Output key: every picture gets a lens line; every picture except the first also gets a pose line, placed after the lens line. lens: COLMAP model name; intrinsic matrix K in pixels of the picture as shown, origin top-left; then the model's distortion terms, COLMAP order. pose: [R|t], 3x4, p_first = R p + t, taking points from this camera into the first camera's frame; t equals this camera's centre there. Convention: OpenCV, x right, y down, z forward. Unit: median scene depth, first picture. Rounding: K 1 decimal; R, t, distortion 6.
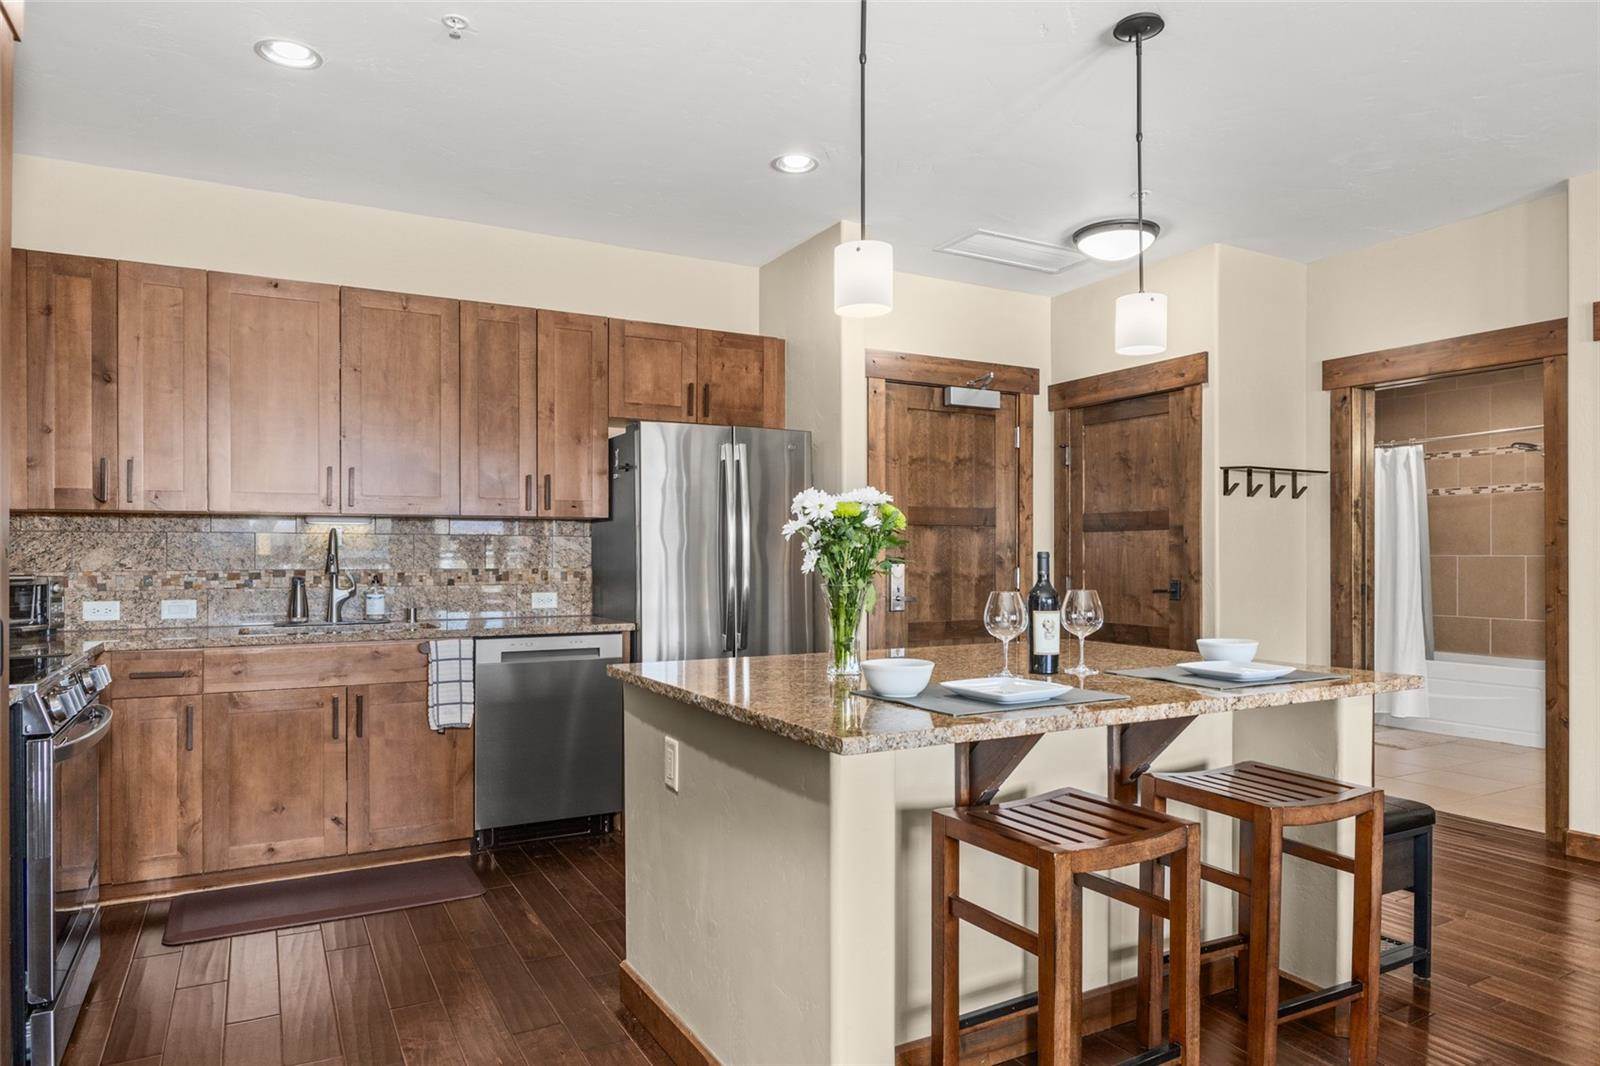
lens RADIAL K [[979.8, 0, 800.1], [0, 979.8, 554.2], [0, 0, 1]] dist [-0.005607, -0.001598]
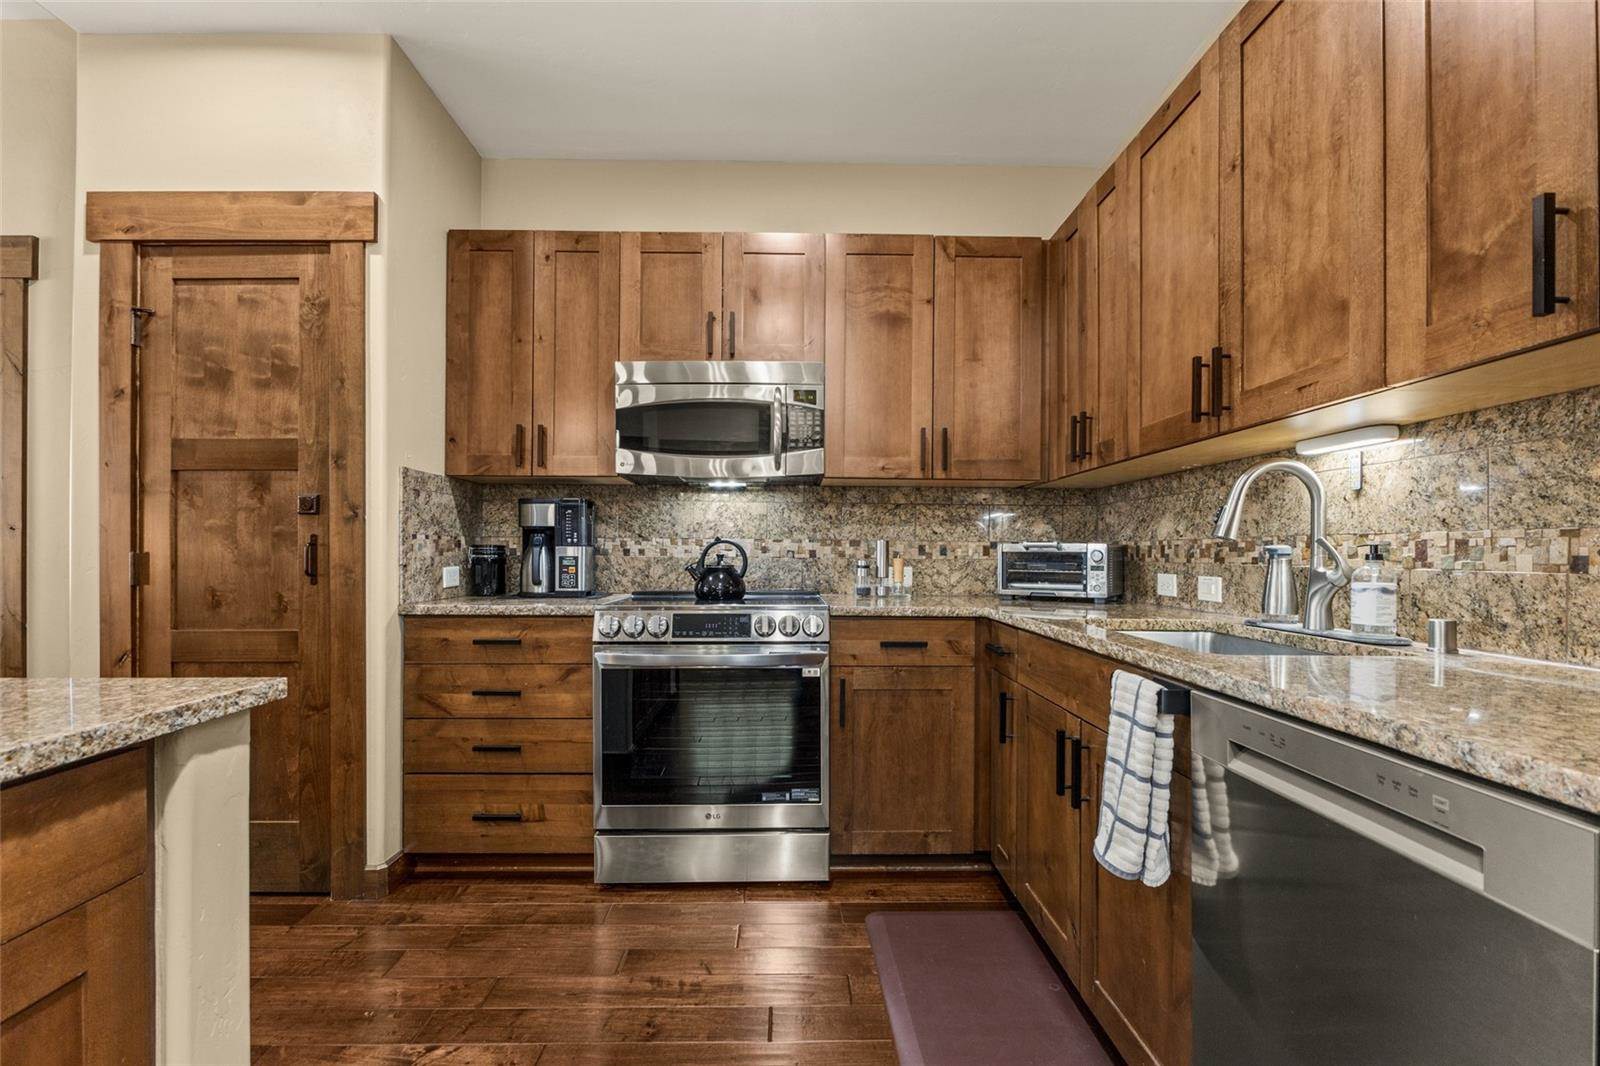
lens RADIAL K [[728.2, 0, 795.8], [0, 728.2, 554.0], [0, 0, 1]] dist [-0.010366, -0.000797]
pose [[-0.467012, 0.001616, -0.884250, 0.018698], [-0.003301, 0.999988, 0.003571, 0.026833], [0.884245, 0.004587, -0.467001, 0.935627]]
